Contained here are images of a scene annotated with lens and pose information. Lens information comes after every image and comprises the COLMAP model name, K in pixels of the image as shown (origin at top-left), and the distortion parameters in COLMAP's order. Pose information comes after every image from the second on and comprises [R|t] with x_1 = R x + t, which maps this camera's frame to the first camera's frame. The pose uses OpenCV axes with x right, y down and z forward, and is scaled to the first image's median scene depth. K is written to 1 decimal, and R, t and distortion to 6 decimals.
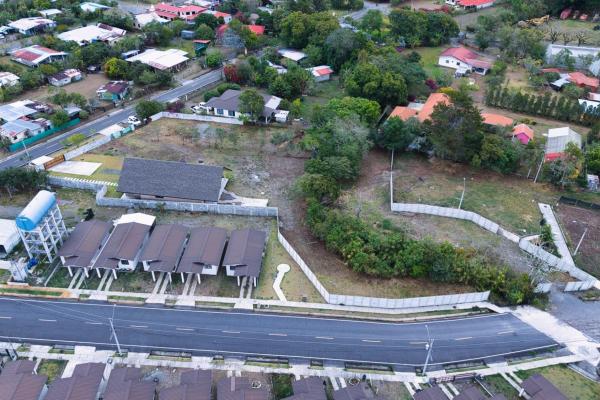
lens RADIAL K [[478.8, 0, 300.3], [0, 478.8, 200.4], [0, 0, 1]] dist [0.012163, -0.007380]
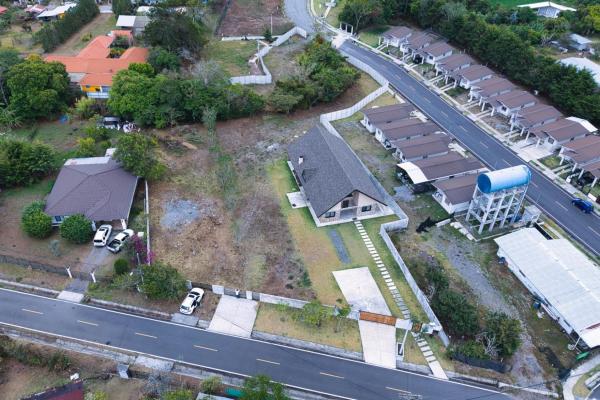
lens RADIAL K [[478.8, 0, 299.4], [0, 478.8, 200.0], [0, 0, 1]] dist [0.012163, -0.007380]
pose [[-0.402197, -0.591231, 0.699059, -1.093329], [0.514181, 0.485891, 0.706773, -0.829821], [-0.757532, 0.643705, 0.108576, 1.267813]]
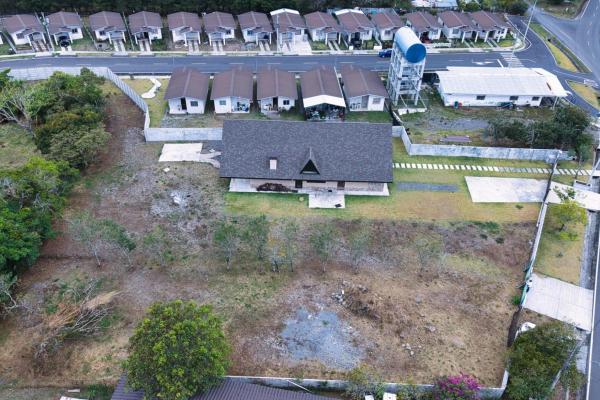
lens RADIAL K [[478.8, 0, 298.9], [0, 478.8, 199.7], [0, 0, 1]] dist [0.012163, -0.007380]
pose [[-0.991647, 0.041626, -0.122079, -0.220325], [-0.106365, 0.271444, 0.956559, -0.786764], [0.072955, 0.961554, -0.264750, 1.576171]]
